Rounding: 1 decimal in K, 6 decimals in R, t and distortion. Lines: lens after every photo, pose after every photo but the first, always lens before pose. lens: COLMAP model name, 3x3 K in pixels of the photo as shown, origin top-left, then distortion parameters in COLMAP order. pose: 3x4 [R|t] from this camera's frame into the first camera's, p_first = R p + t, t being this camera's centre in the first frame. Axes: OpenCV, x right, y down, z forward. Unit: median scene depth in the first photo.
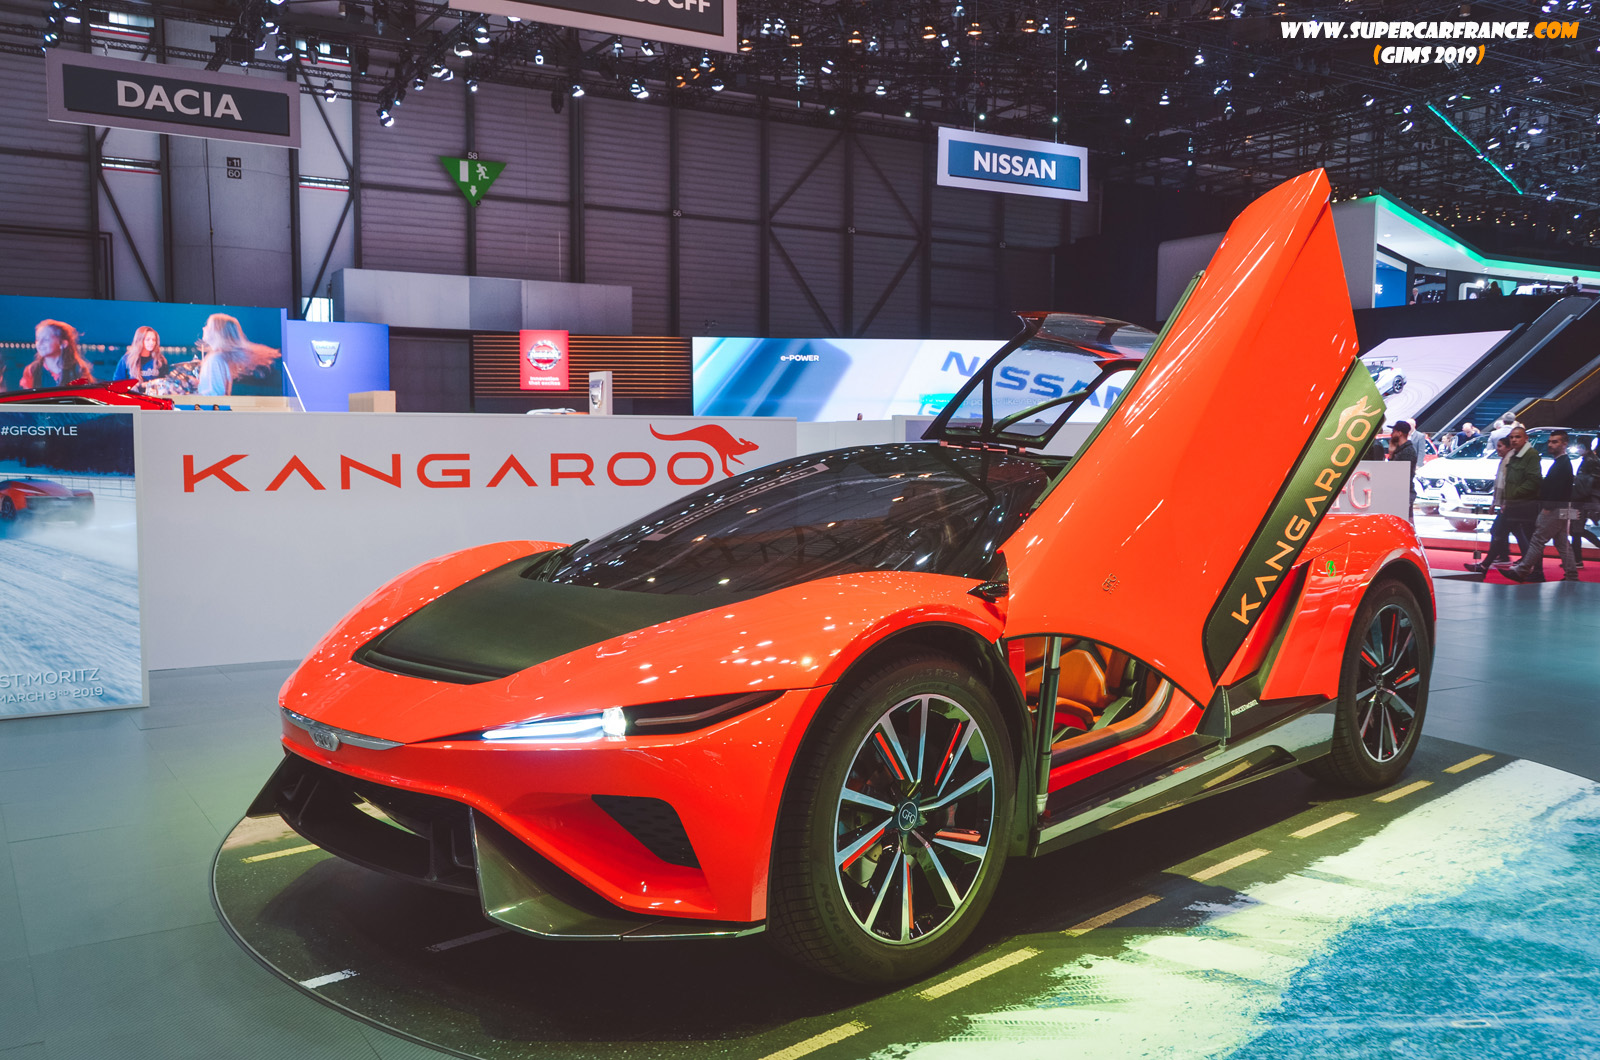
lens RADIAL K [[1385.9, 0, 800.0], [0, 1385.9, 530.0], [0, 0, 1]] dist [-0.229965, -0.000588]
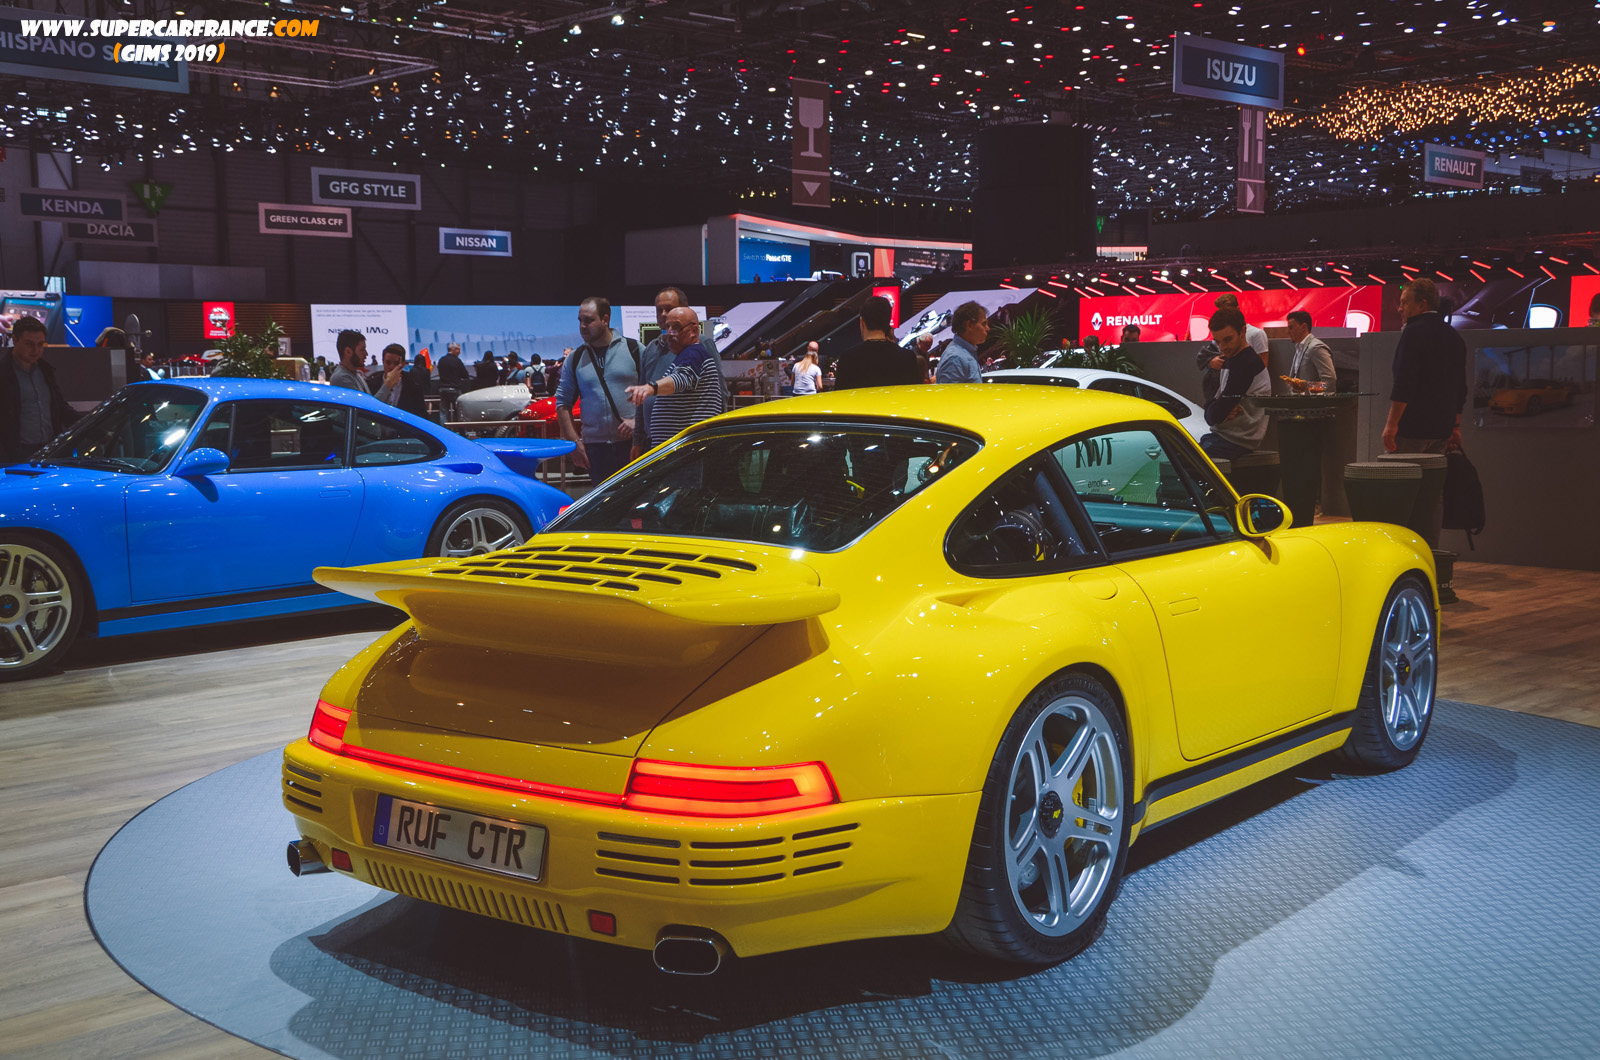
lens RADIAL K [[1812.7, 0, 800.0], [0, 1812.7, 530.0], [0, 0, 1]] dist [0.095779, -0.001109]
pose [[0.976093, -0.031488, 0.215059, 0.017788], [0.027846, 0.999413, 0.019942, 0.159468], [-0.215561, -0.013477, 0.976397, -2.030016]]
